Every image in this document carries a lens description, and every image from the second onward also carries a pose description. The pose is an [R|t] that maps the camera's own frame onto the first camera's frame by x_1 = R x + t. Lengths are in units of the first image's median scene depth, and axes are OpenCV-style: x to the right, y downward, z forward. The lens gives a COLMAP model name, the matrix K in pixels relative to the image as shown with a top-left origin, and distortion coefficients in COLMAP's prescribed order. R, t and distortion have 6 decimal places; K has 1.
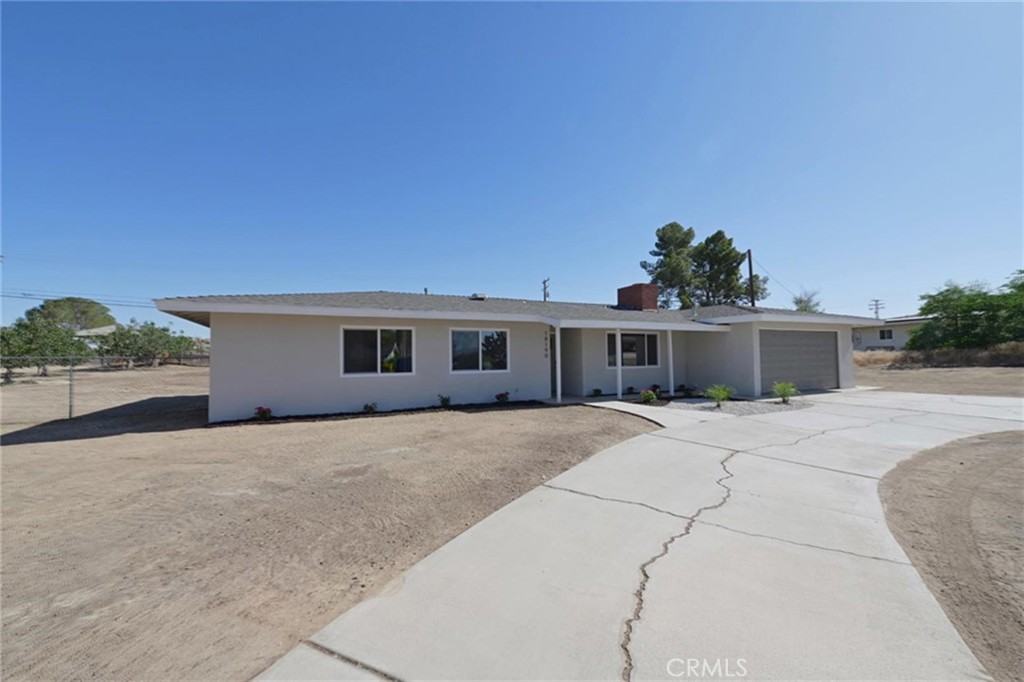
lens RADIAL K [[407.5, 0, 514.4], [0, 407.5, 343.1], [0, 0, 1]] dist [-0.007576, -0.000869]
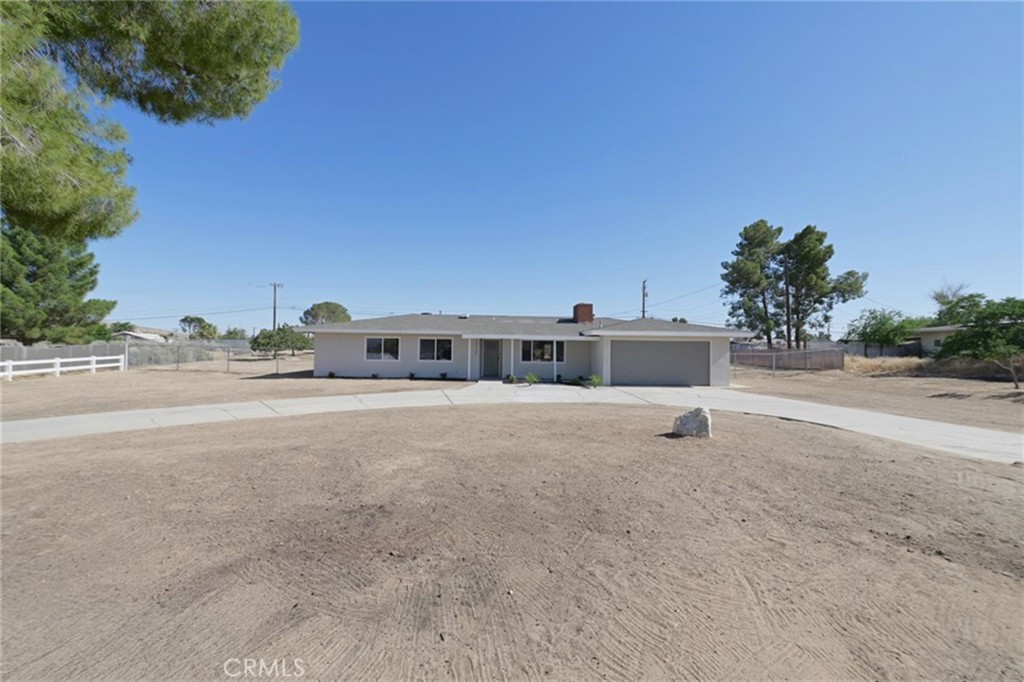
lens RADIAL K [[407.5, 0, 514.4], [0, 407.5, 343.1], [0, 0, 1]] dist [-0.007576, -0.000869]
pose [[0.913550, 0.020626, -0.406203, 0.569431], [-0.012575, 0.999668, 0.022480, -0.032975], [0.406532, -0.015429, 0.913506, -0.316527]]
